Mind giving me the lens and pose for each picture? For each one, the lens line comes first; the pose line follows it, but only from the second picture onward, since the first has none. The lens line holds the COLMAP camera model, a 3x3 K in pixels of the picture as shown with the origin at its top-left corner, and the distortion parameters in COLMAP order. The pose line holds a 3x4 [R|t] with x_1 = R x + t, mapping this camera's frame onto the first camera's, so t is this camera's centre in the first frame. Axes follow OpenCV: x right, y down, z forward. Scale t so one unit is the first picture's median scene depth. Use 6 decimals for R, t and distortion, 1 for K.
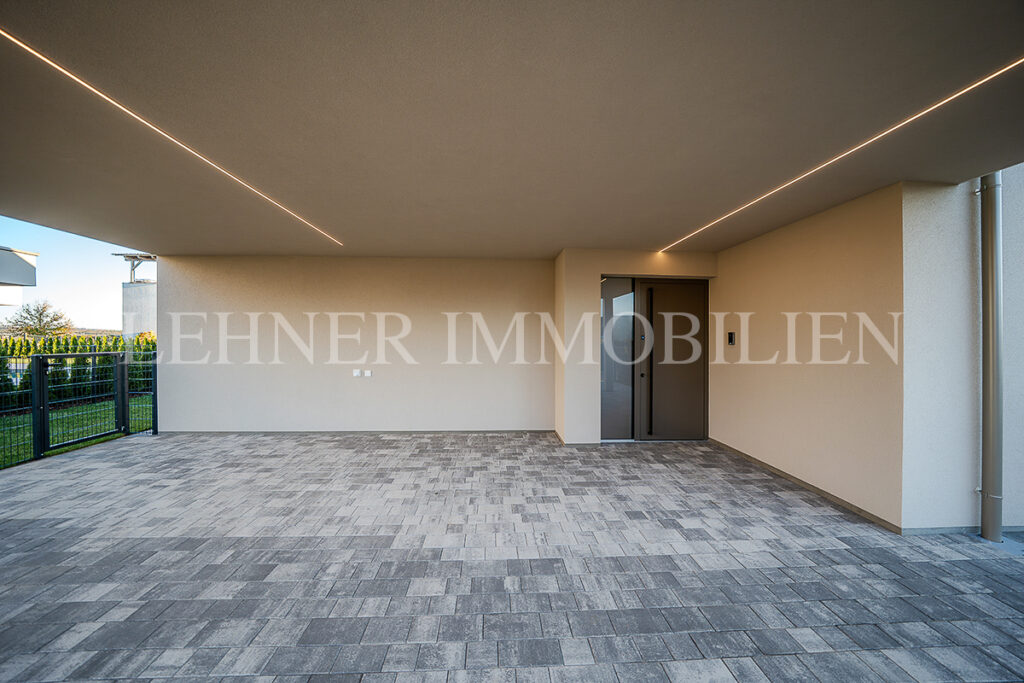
lens RADIAL K [[420.3, 0, 512.0], [0, 420.3, 341.5], [0, 0, 1]] dist [-0.000012, -0.000045]
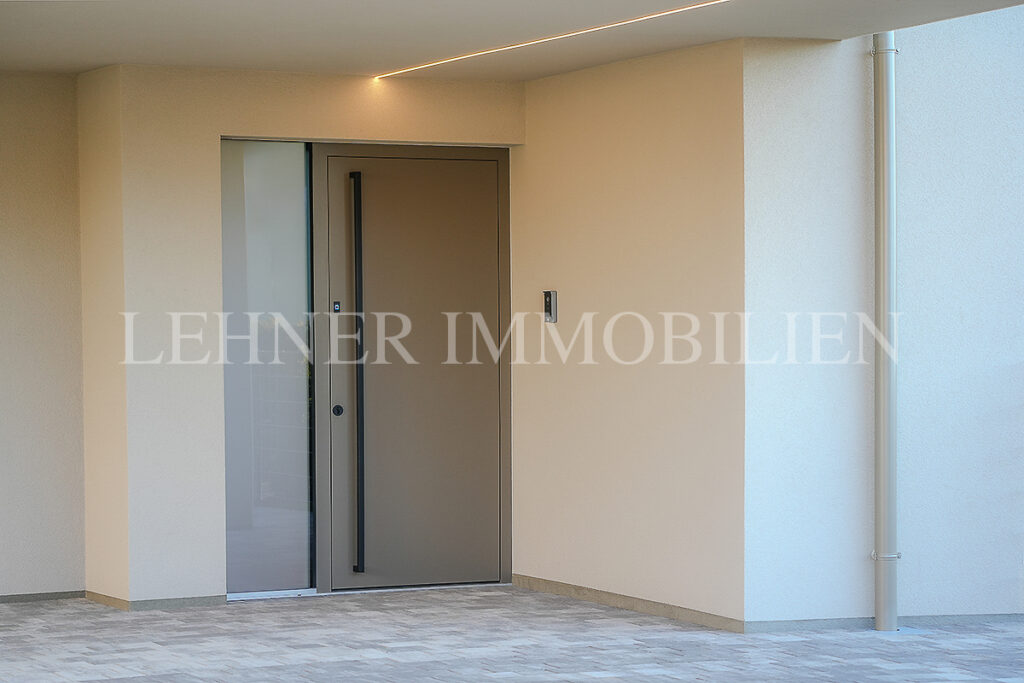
lens RADIAL K [[2953.8, 0, 512.0], [0, 2953.8, 341.5], [0, 0, 1]] dist [0.002392, -0.158082]
pose [[0.940722, -0.009587, 0.339043, -0.438087], [0.007231, 0.999940, 0.008211, 0.005163], [-0.339102, -0.005273, 0.940735, -1.545410]]
